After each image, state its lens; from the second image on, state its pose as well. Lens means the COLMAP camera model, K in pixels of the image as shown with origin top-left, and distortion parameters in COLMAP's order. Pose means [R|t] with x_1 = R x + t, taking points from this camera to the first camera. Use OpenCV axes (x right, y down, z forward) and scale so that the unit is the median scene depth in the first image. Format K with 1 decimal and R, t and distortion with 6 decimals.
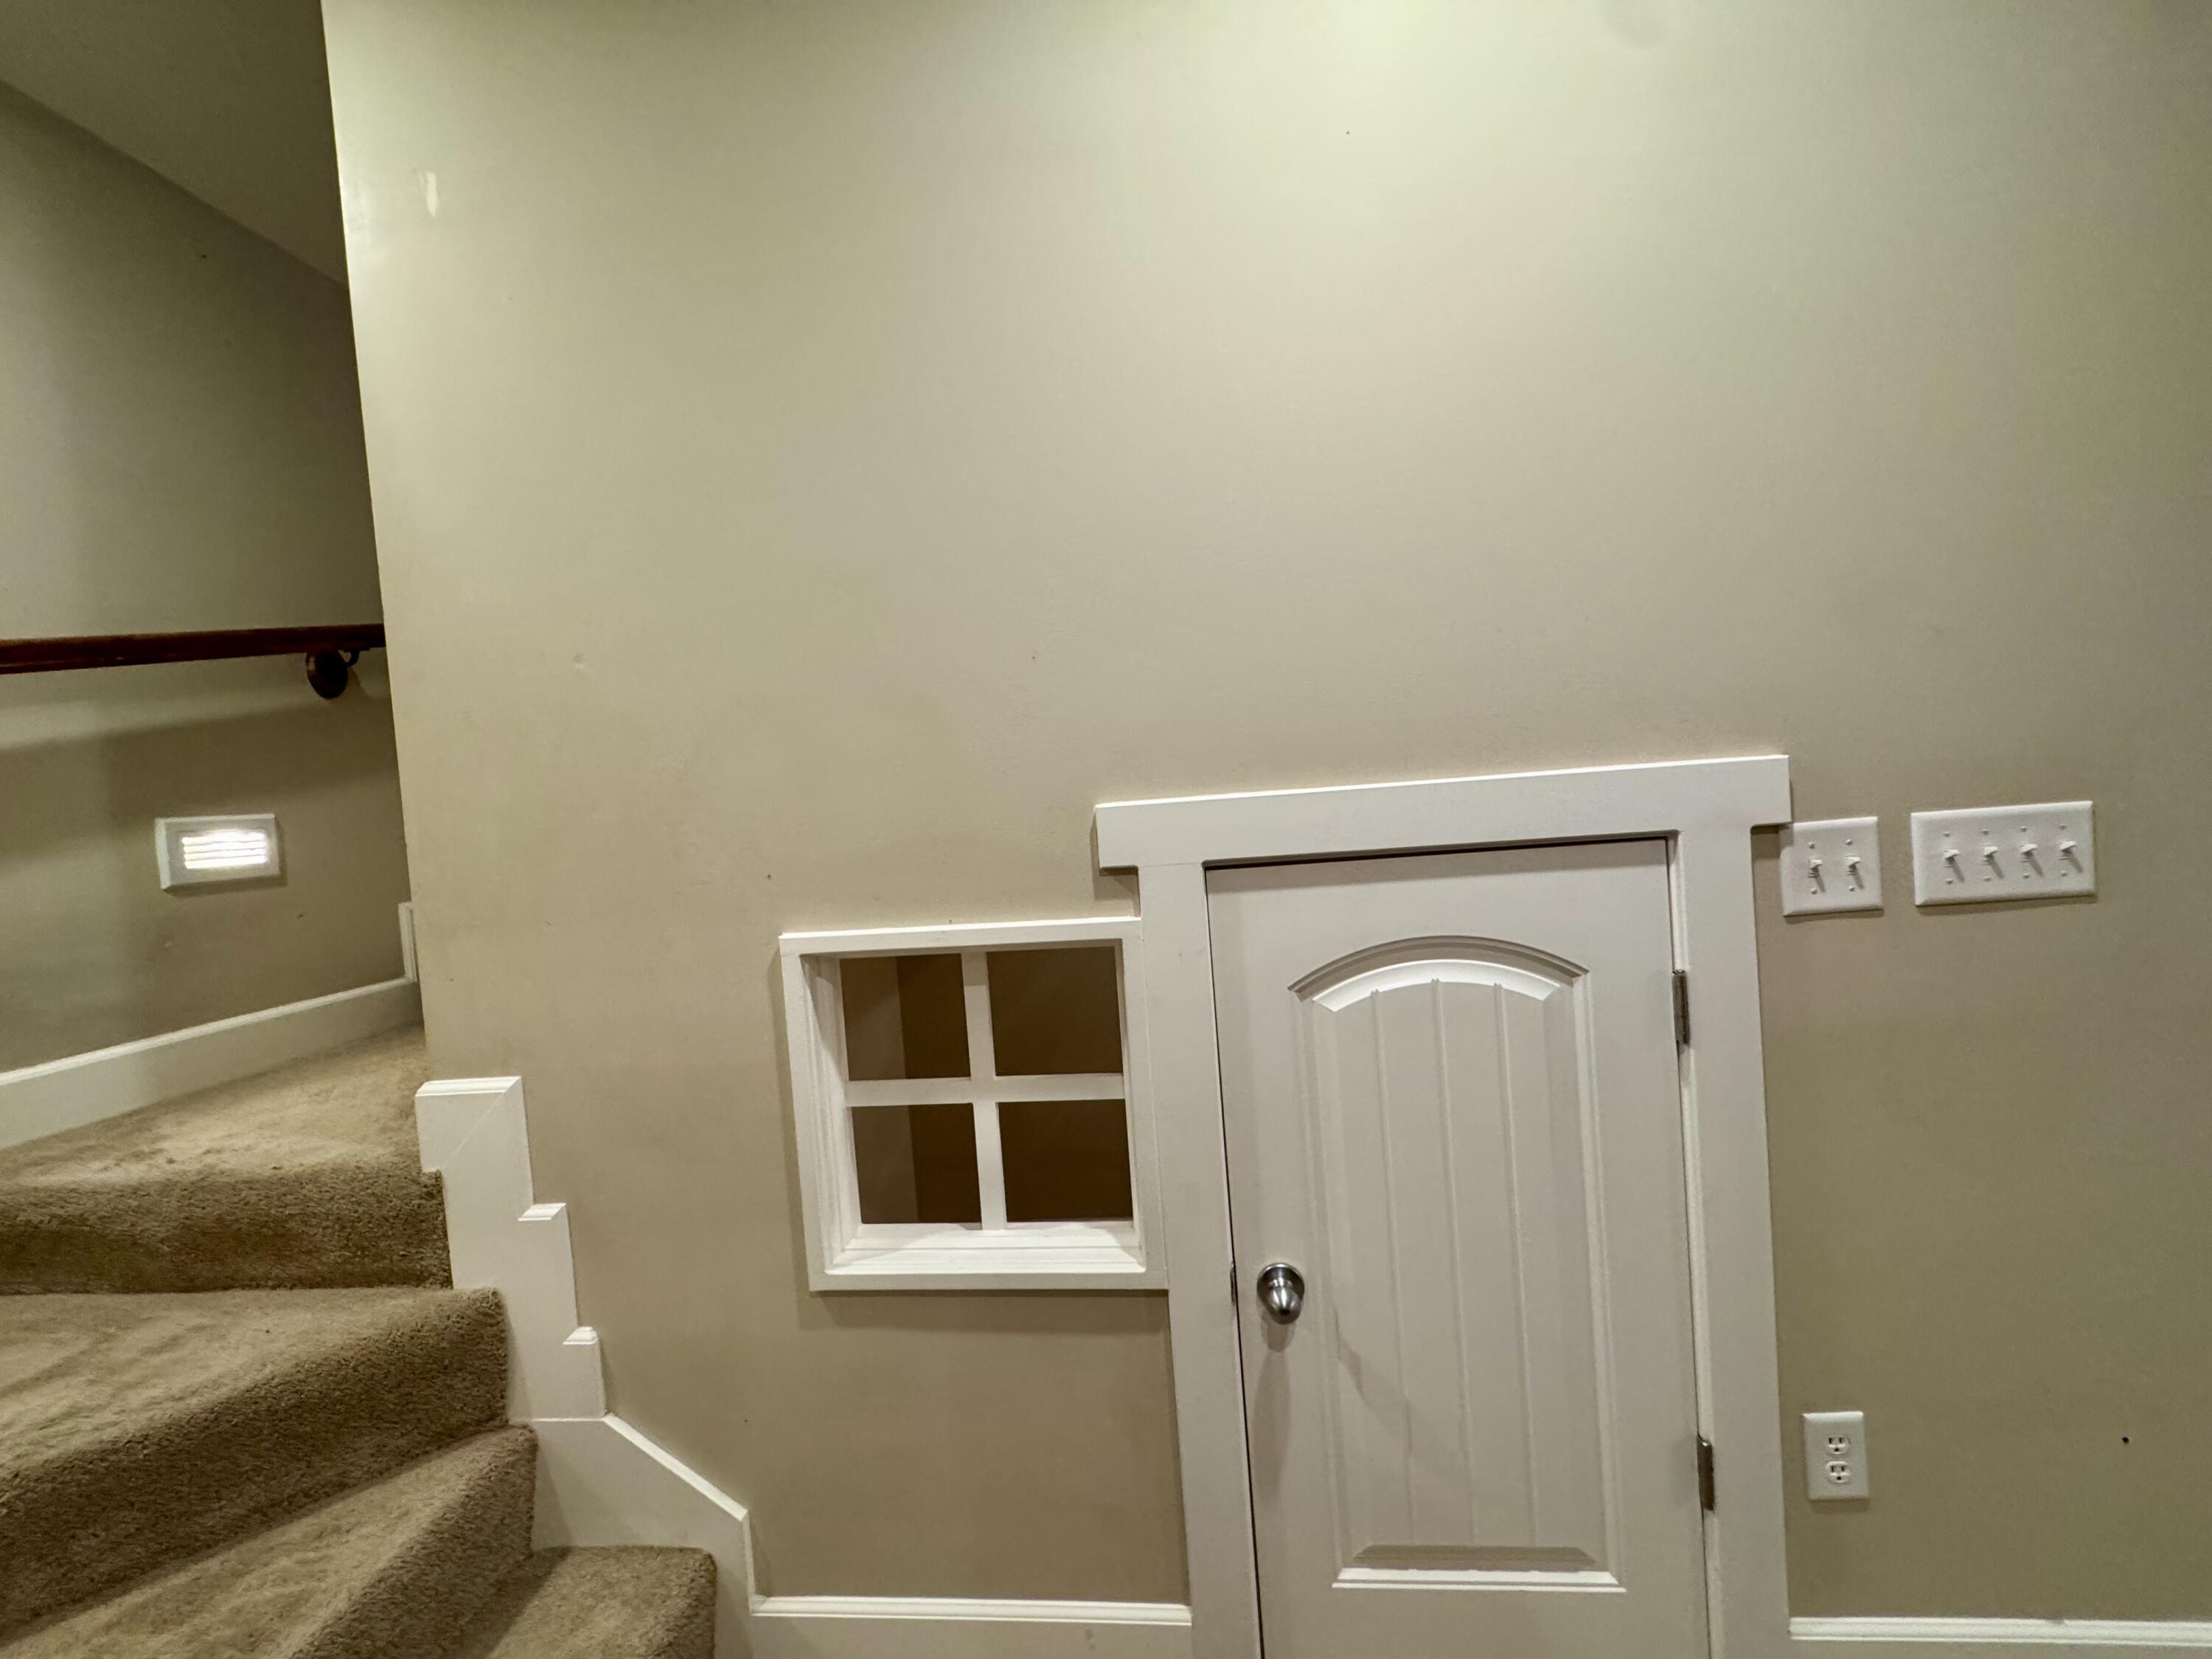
lens RADIAL K [[888.3, 0, 1106.1], [0, 888.3, 829.7], [0, 0, 1]] dist [-0.003322, 0.000372]
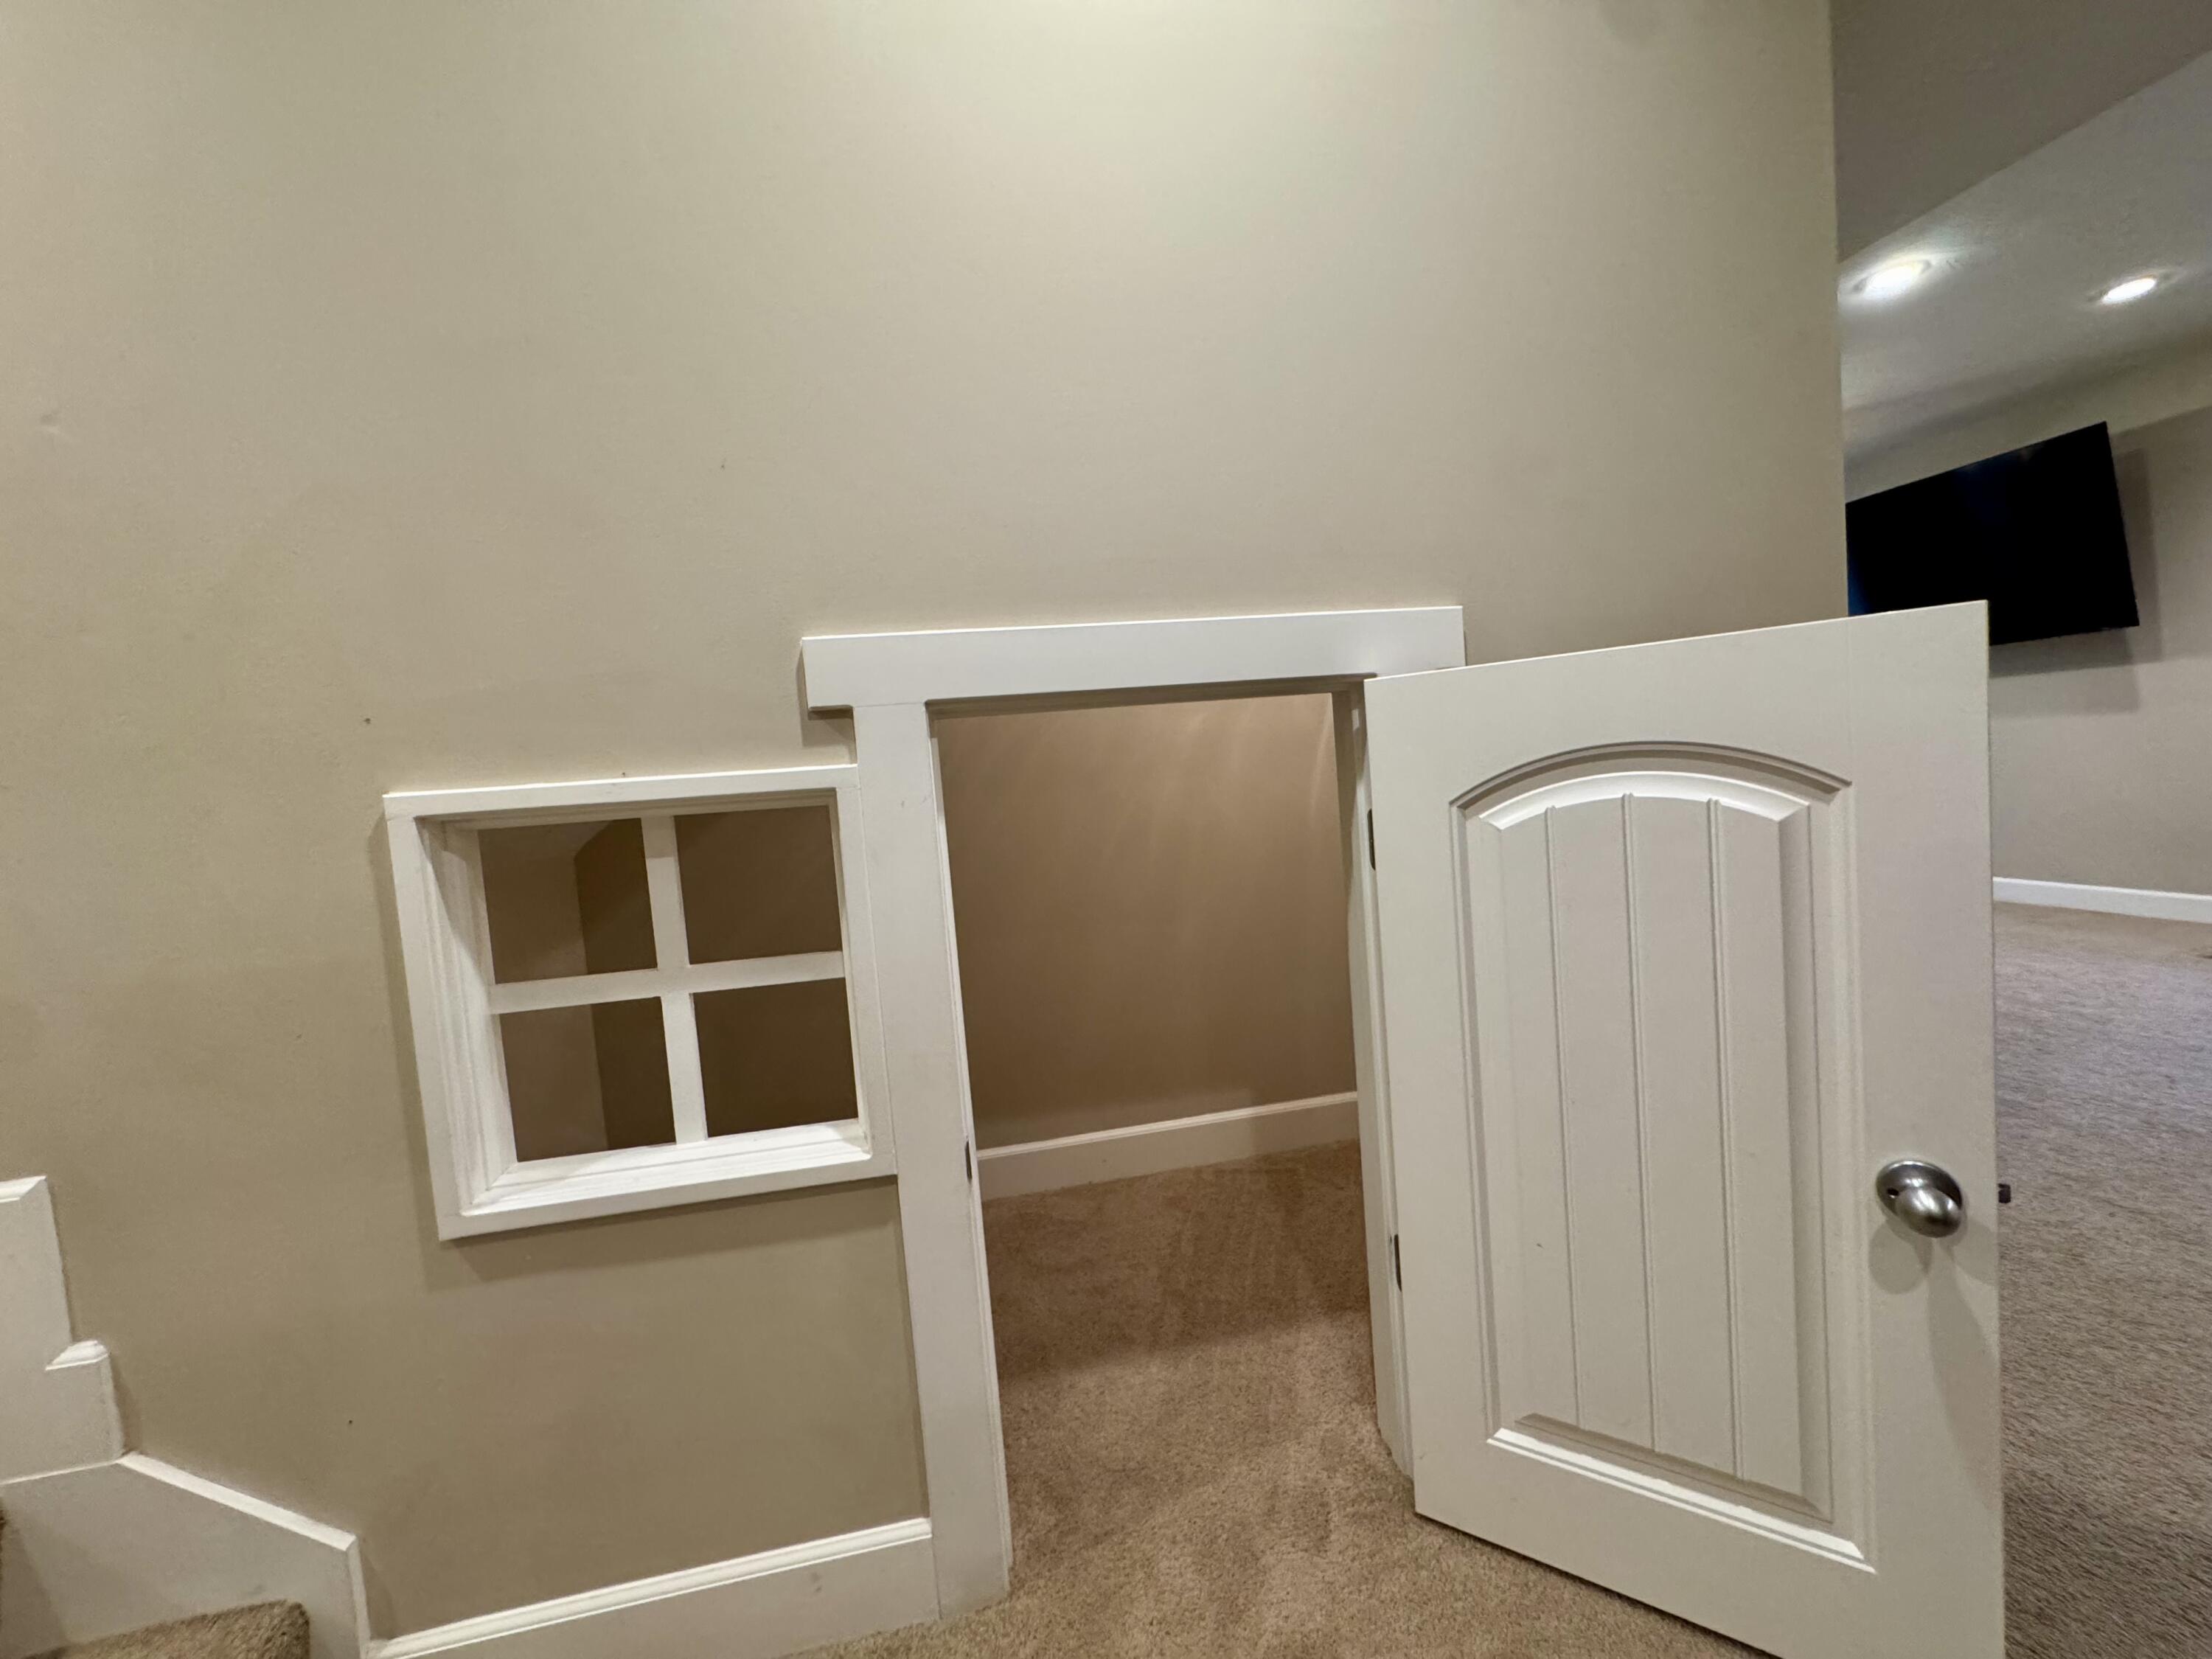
lens RADIAL K [[888.3, 0, 1104.0], [0, 888.3, 827.0], [0, 0, 1]] dist [-0.003322, 0.000372]
pose [[0.958635, -0.019893, 0.283944, 0.020699], [0.019896, 0.999798, 0.002874, 0.154143], [-0.283944, 0.002894, 0.958837, 0.060739]]
